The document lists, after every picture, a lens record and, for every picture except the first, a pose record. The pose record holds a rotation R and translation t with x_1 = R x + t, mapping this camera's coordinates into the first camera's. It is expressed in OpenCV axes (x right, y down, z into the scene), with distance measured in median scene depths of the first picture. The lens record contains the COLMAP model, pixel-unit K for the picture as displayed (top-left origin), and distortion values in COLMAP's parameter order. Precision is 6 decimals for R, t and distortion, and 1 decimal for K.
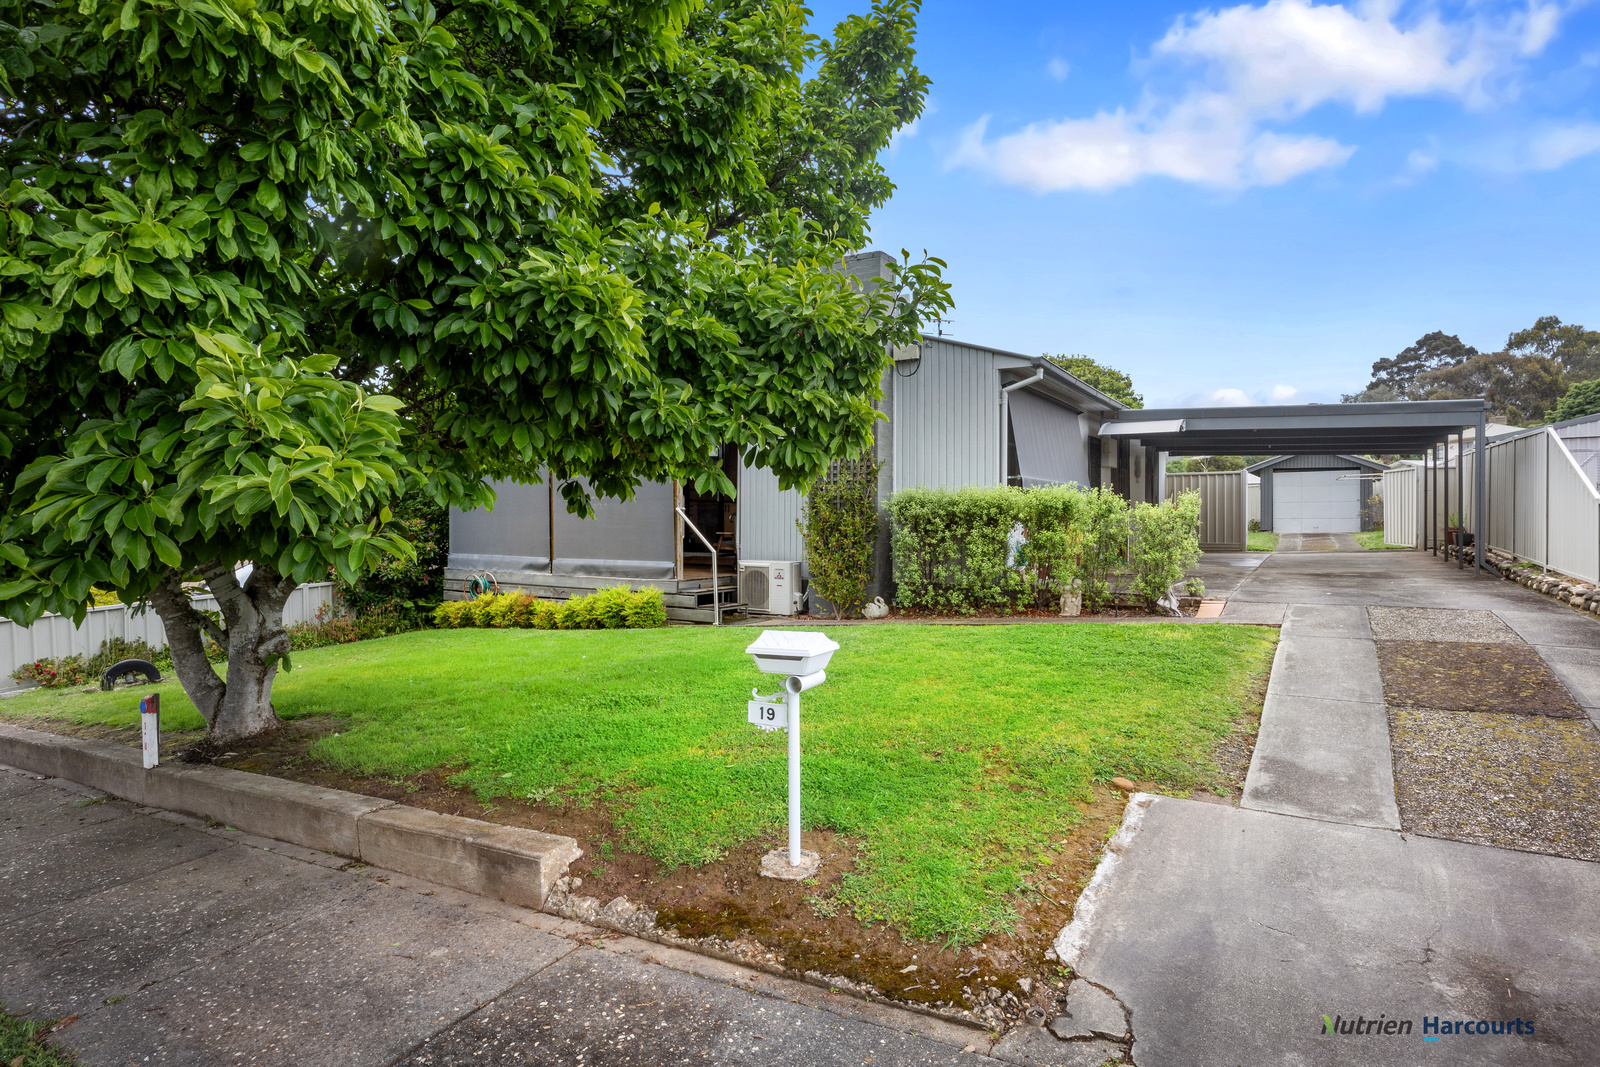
lens RADIAL K [[896.3, 0, 800.5], [0, 896.3, 523.6], [0, 0, 1]] dist [-0.002534, -0.000820]
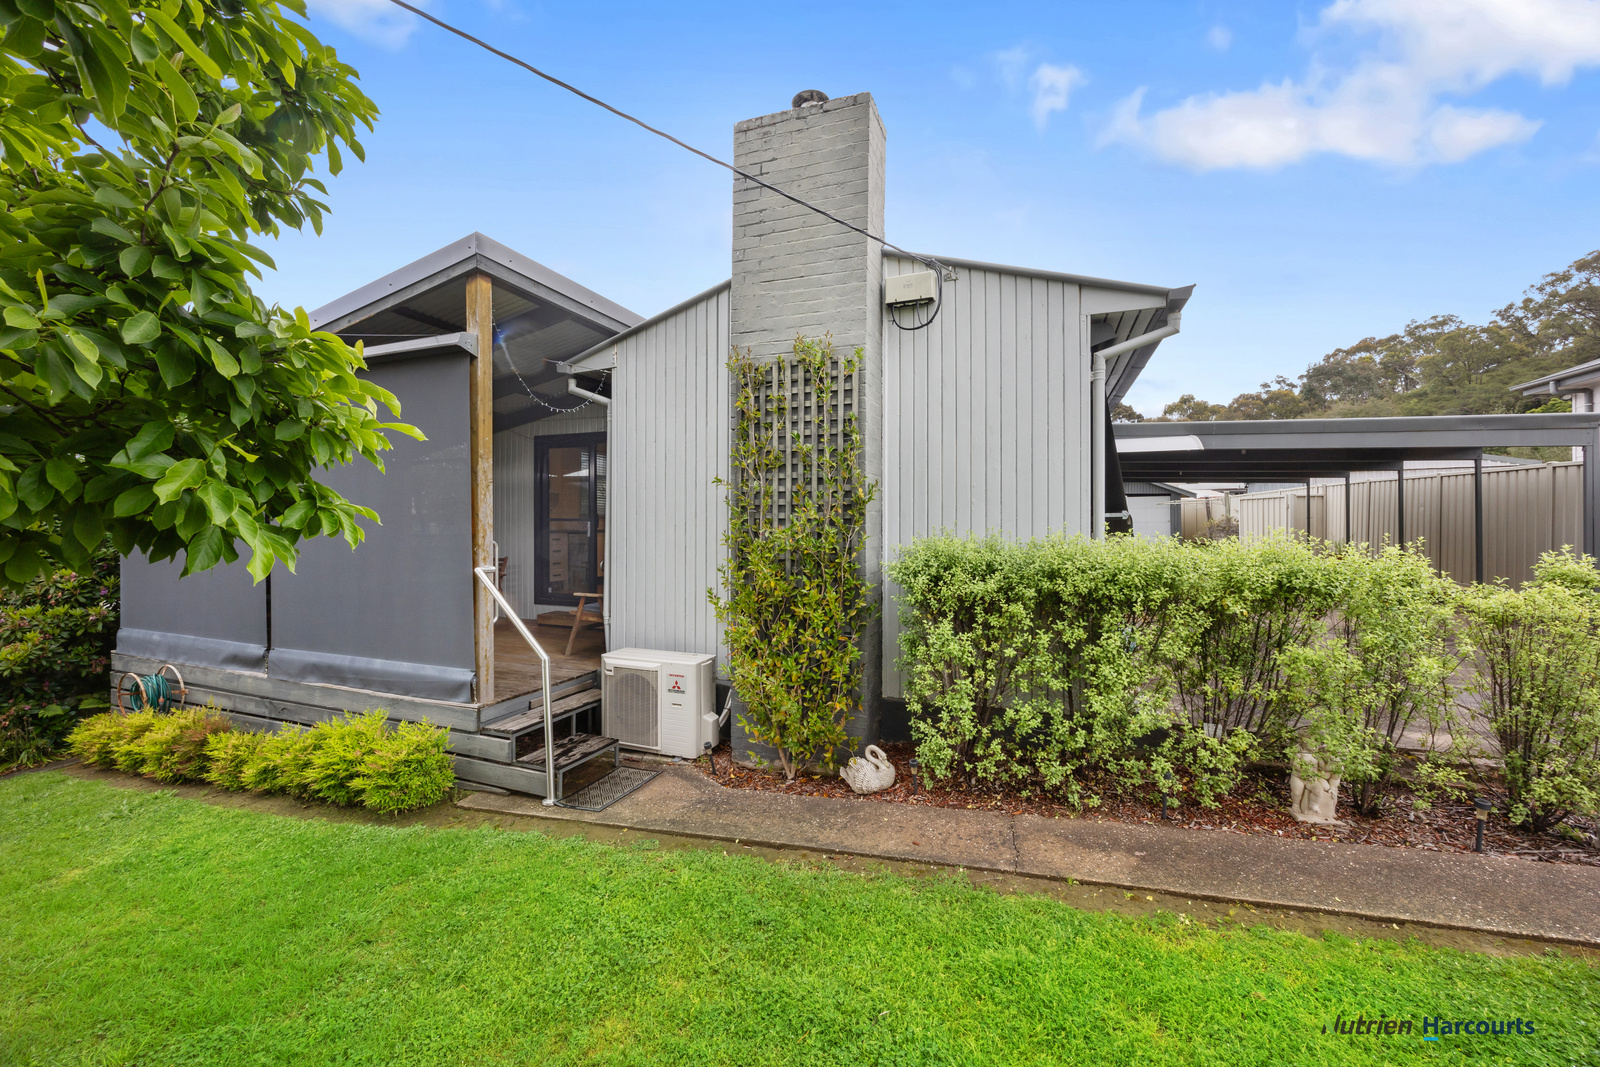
lens RADIAL K [[611.6, 0, 801.4], [0, 611.6, 524.8], [0, 0, 1]] dist [-0.005596, 0.000291]
pose [[0.983682, -0.000268, 0.179916, -0.015427], [0.000861, 0.999994, -0.003219, -0.040421], [-0.179914, 0.003321, 0.983677, 0.601513]]
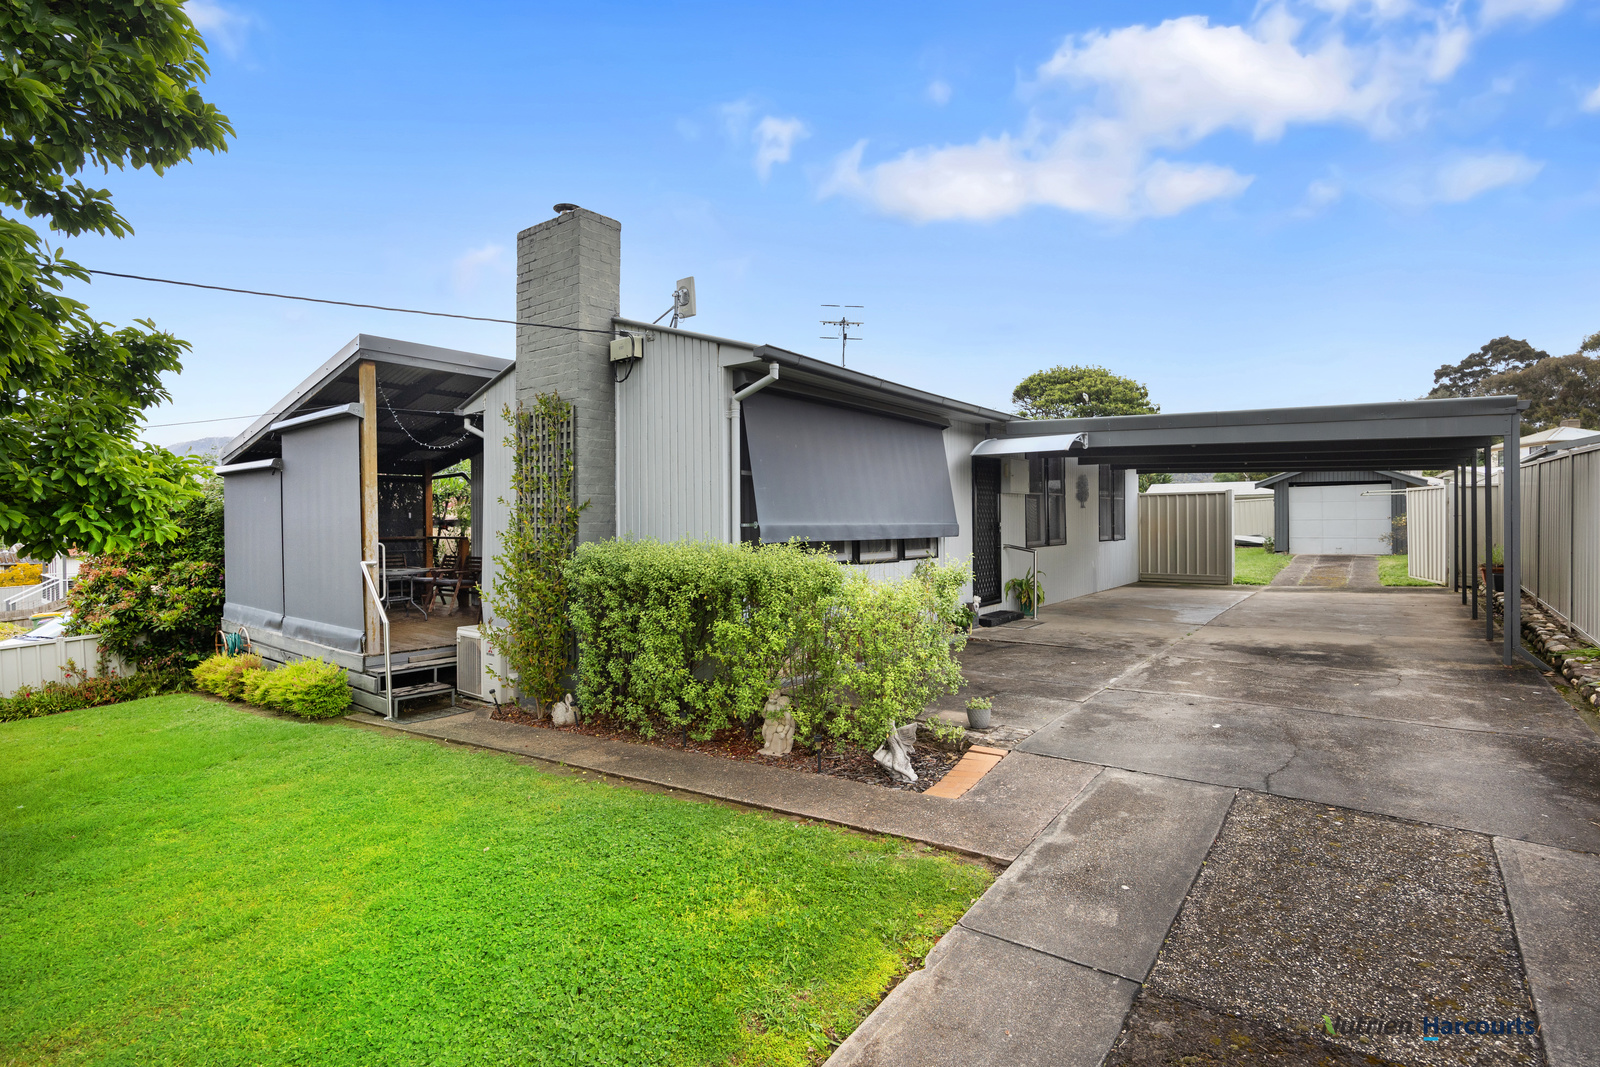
lens RADIAL K [[765.5, 0, 813.1], [0, 765.5, 528.2], [0, 0, 1]] dist [-0.011197, 0.001857]
pose [[0.992189, -0.004234, -0.124672, 0.322205], [0.004847, 0.999978, 0.004611, -0.046712], [0.124650, -0.005179, 0.992187, 0.387081]]
